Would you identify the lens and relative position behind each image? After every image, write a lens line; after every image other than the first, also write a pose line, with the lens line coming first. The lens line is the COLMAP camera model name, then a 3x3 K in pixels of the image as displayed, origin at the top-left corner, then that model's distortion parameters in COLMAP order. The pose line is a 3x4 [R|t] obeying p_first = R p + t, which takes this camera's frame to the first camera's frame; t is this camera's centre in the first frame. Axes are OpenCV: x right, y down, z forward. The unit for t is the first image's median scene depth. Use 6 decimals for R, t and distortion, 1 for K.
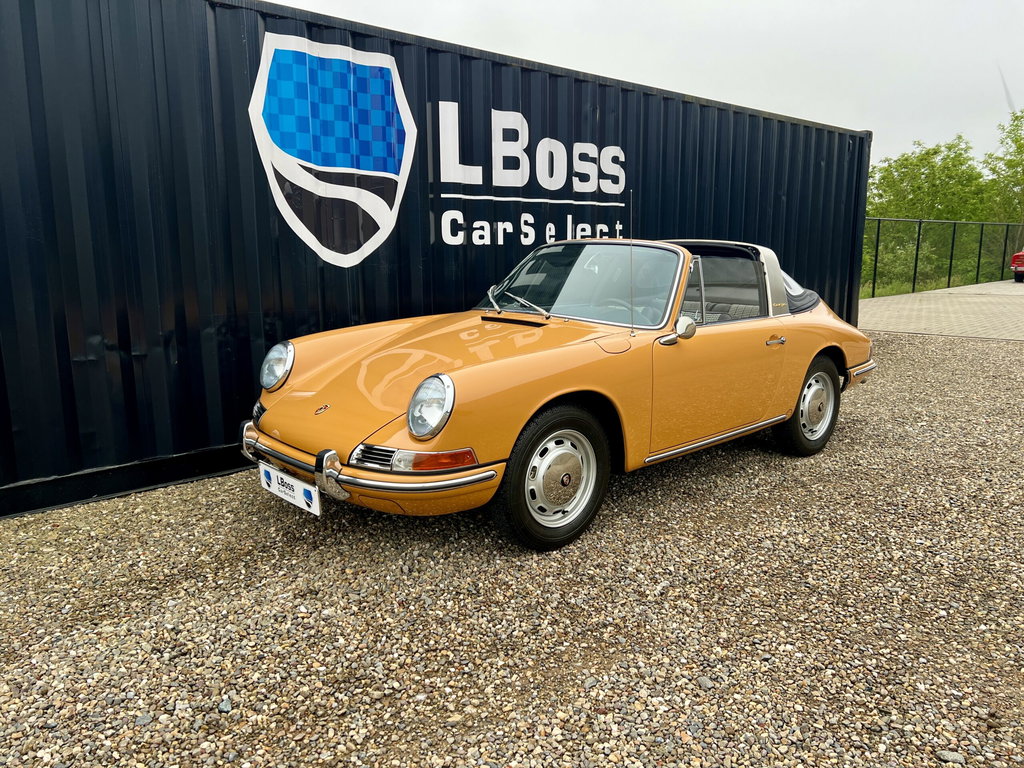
lens RADIAL K [[767.7, 0, 522.3], [0, 767.7, 377.7], [0, 0, 1]] dist [0.009582, -0.008641]
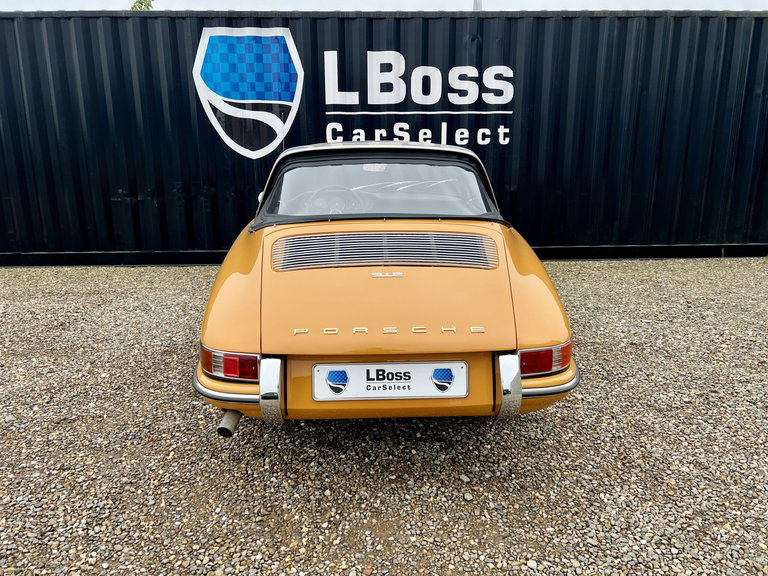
lens RADIAL K [[564.5, 0, 384.0], [0, 564.5, 288.0], [0, 0, 1]] dist [0.028232, -0.051917]
pose [[0.764303, 0.155019, -0.625947, 0.749020], [-0.105322, 0.987650, 0.115994, -0.031557], [0.636198, -0.022729, 0.771191, 0.176932]]
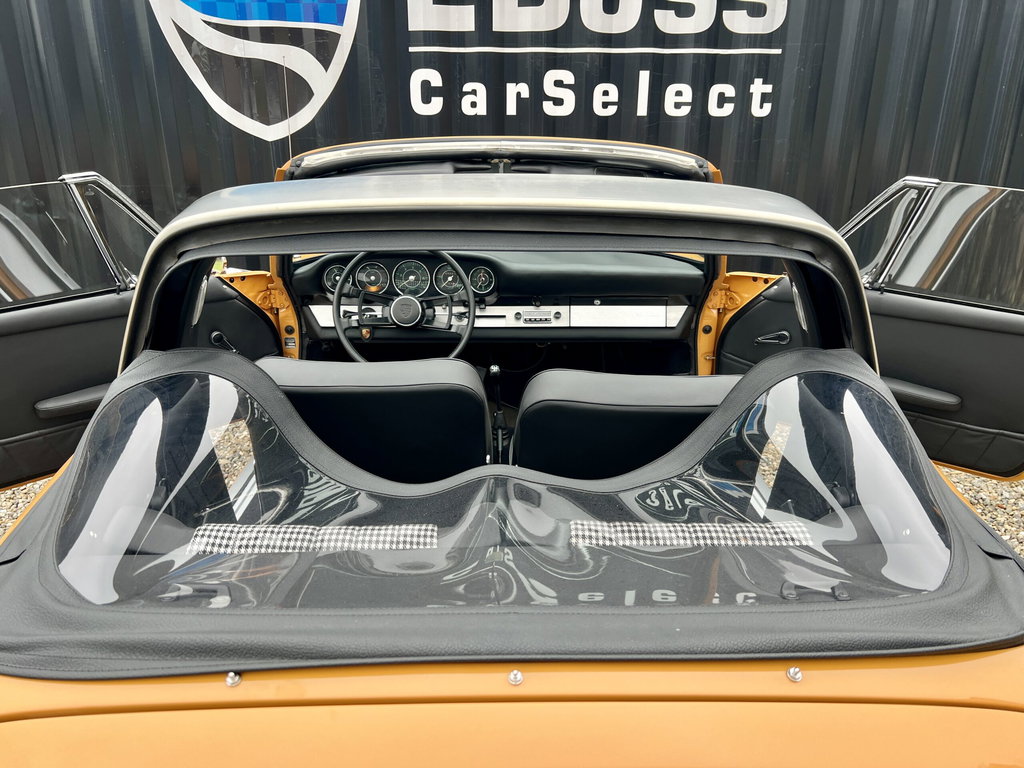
lens RADIAL K [[767.7, 0, 522.3], [0, 767.7, 377.7], [0, 0, 1]] dist [0.009582, -0.008641]
pose [[0.746172, 0.224226, -0.626858, 0.539680], [-0.119243, 0.971362, 0.205516, -0.085285], [0.654988, -0.078602, 0.751540, 0.452764]]
